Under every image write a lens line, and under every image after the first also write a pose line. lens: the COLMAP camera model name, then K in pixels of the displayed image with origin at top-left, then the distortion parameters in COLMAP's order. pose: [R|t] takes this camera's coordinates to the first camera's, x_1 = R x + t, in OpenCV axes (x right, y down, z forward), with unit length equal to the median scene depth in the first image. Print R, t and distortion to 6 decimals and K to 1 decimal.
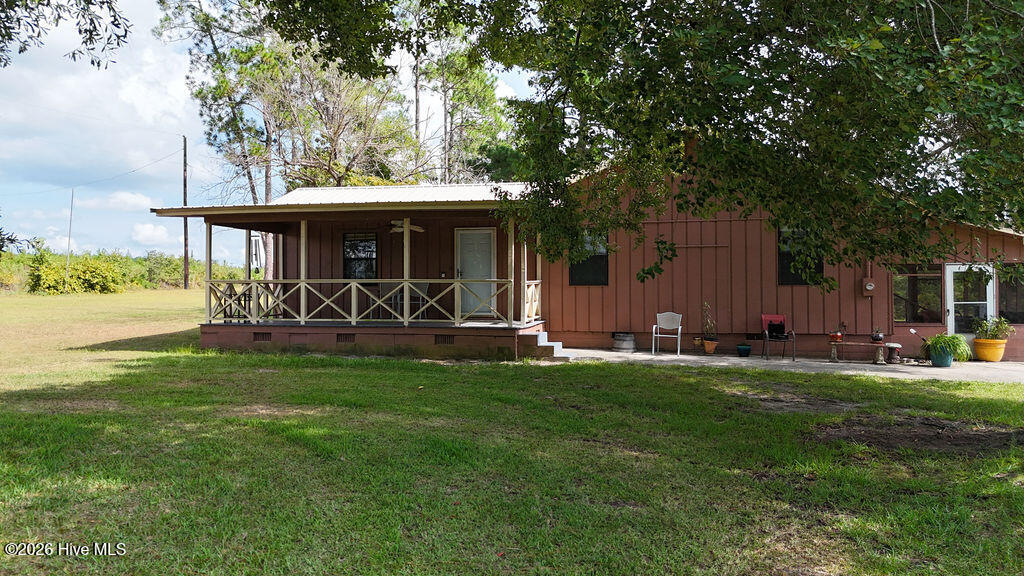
lens RADIAL K [[755.7, 0, 512.5], [0, 755.7, 284.7], [0, 0, 1]] dist [0.075214, -0.081809]
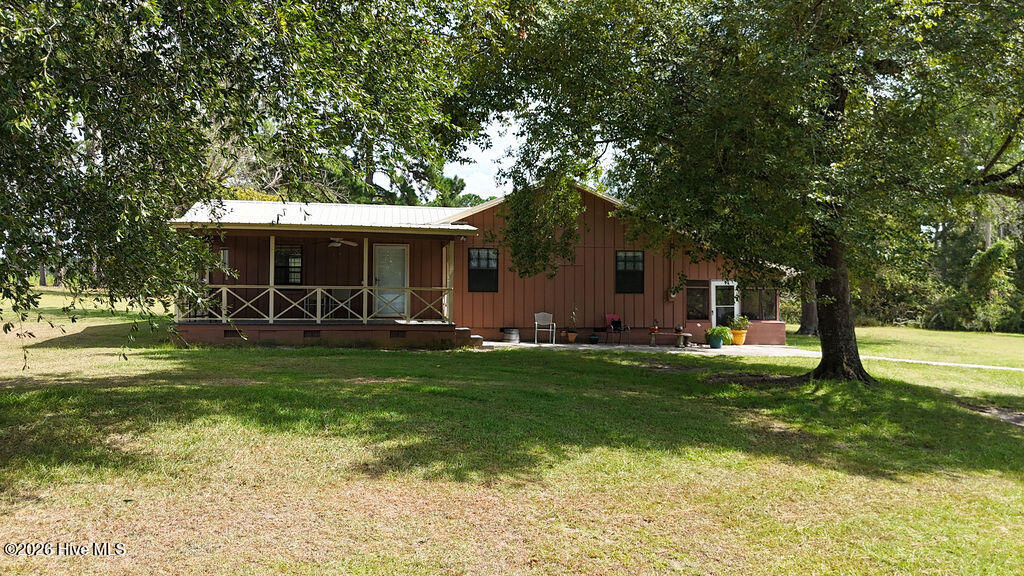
lens RADIAL K [[755.7, 0, 512.5], [0, 755.7, 284.7], [0, 0, 1]] dist [0.075214, -0.081809]
pose [[0.930750, 0.013414, 0.365409, -0.354958], [-0.012880, 0.999909, -0.003899, -0.008113], [-0.365428, -0.001078, 0.930839, -0.248875]]
